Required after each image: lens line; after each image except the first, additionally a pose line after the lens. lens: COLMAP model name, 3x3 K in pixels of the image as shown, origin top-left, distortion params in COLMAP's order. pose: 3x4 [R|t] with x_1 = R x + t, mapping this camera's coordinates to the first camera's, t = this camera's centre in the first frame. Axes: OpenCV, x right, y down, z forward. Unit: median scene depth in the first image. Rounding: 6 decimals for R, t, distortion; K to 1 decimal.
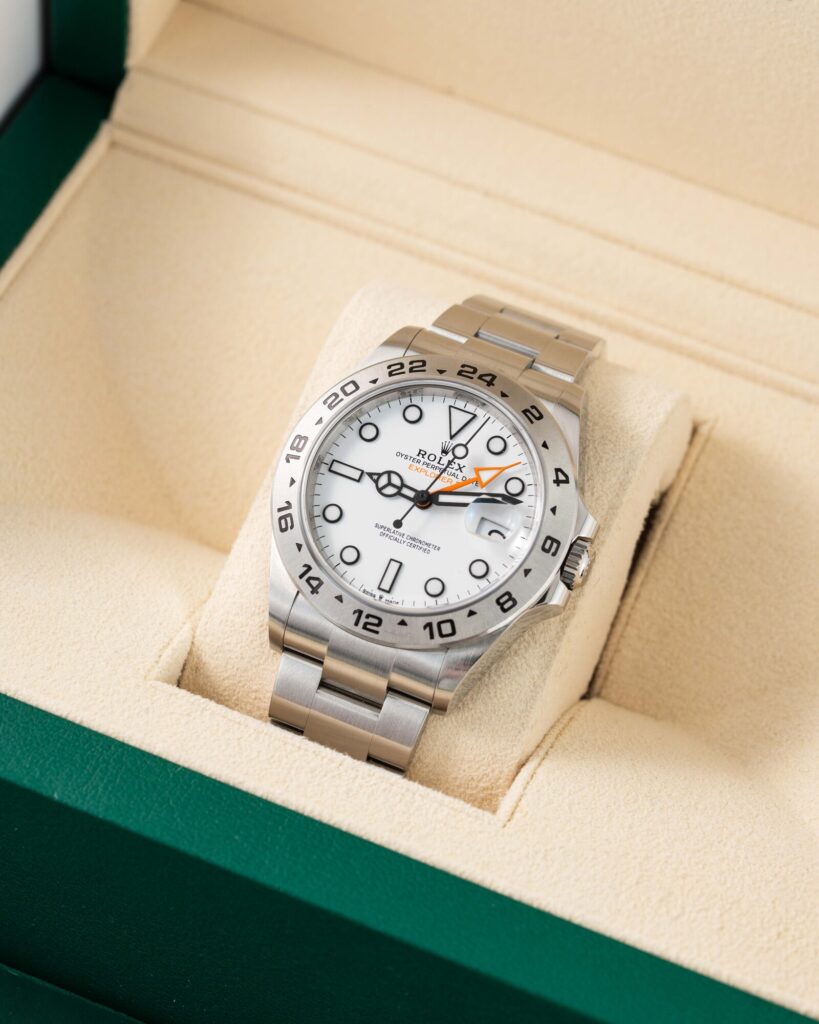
lens RADIAL K [[4244.8, 0, 401.5], [0, 4244.8, 514.7], [0, 0, 1]] dist [-0.112486, 0.000000]
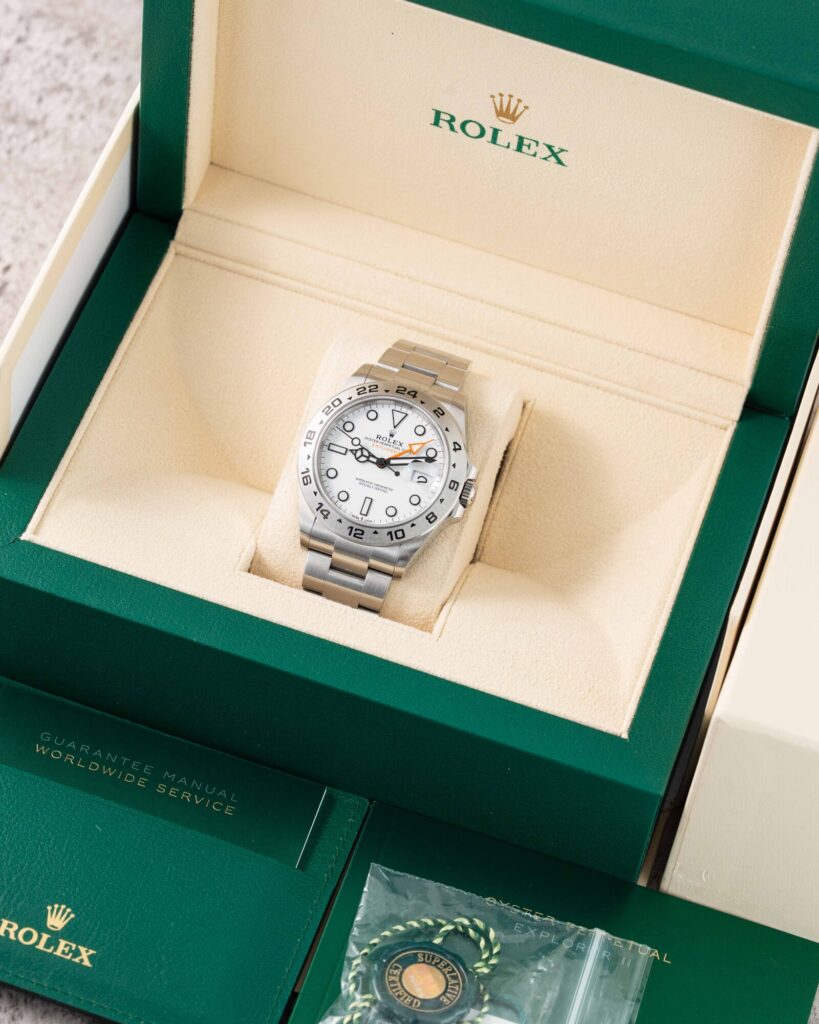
lens RADIAL K [[4244.8, 0, 412.7], [0, 4244.8, 509.7], [0, 0, 1]] dist [-0.112486, 0.000000]
pose [[0.996079, -0.058933, 0.065976, -0.102211], [0.054377, 0.996144, 0.068847, -0.107571], [-0.069779, -0.064990, 0.995443, -0.806728]]
